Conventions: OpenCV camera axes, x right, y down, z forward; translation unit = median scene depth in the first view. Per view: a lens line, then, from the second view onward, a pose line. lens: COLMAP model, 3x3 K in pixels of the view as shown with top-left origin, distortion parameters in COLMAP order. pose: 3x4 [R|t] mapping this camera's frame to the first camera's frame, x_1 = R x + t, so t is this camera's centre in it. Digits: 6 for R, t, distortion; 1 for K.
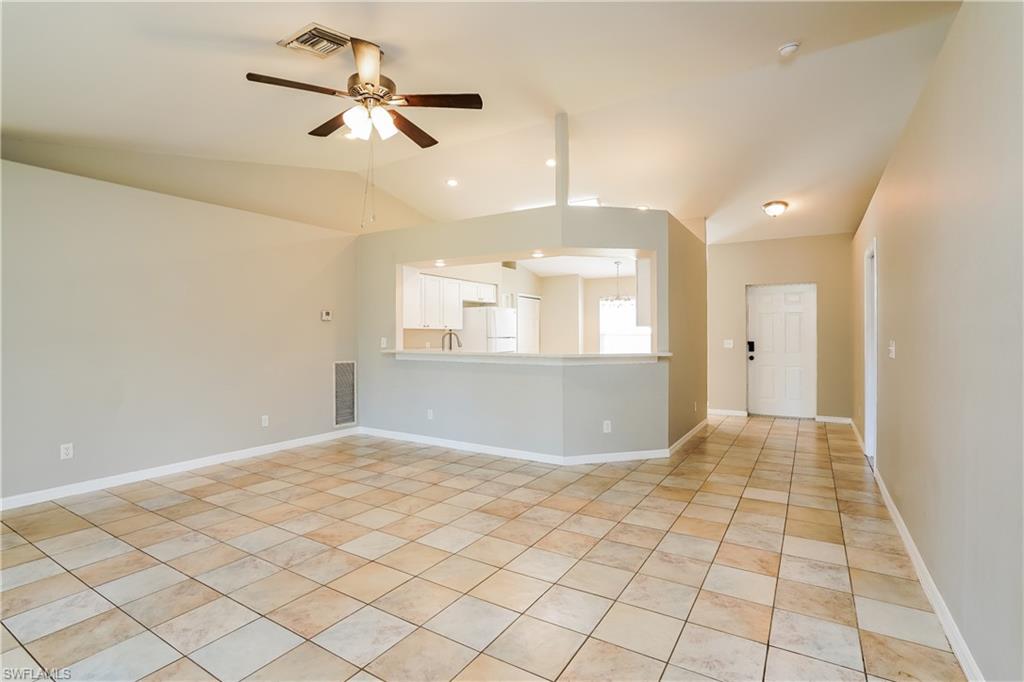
lens RADIAL K [[484.9, 0, 505.9], [0, 484.9, 338.8], [0, 0, 1]] dist [-0.051452, 0.022066]
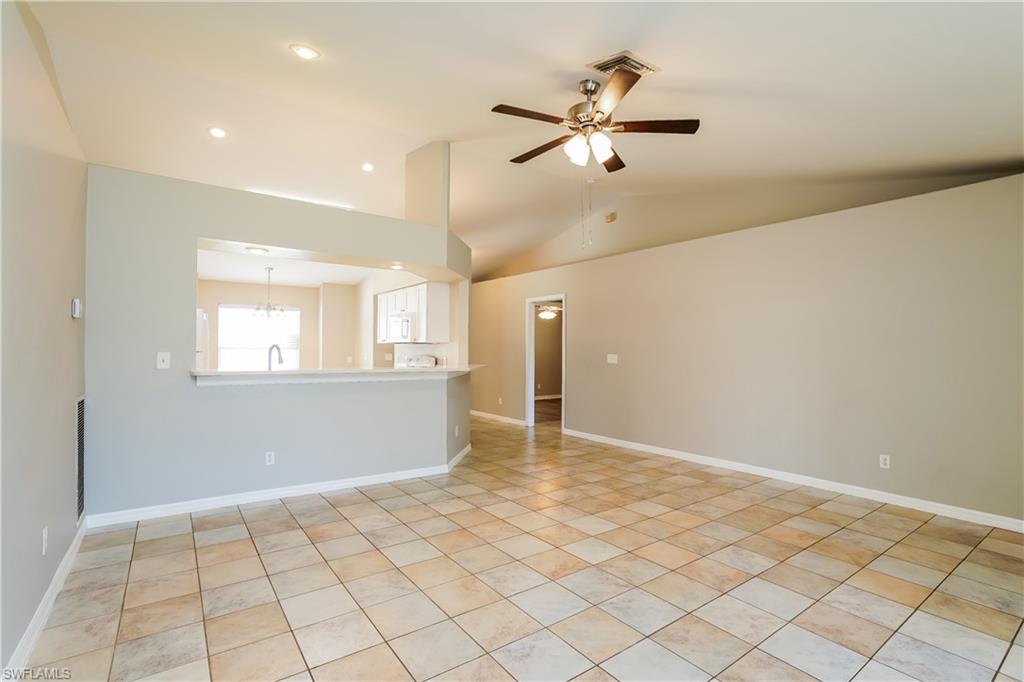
lens RADIAL K [[484.9, 0, 505.9], [0, 484.9, 338.8], [0, 0, 1]] dist [-0.051452, 0.022066]
pose [[0.379360, 0.025283, 0.924904, -1.069826], [-0.000757, 0.999635, -0.027016, -0.004356], [-0.925249, 0.009549, 0.379240, 0.620054]]
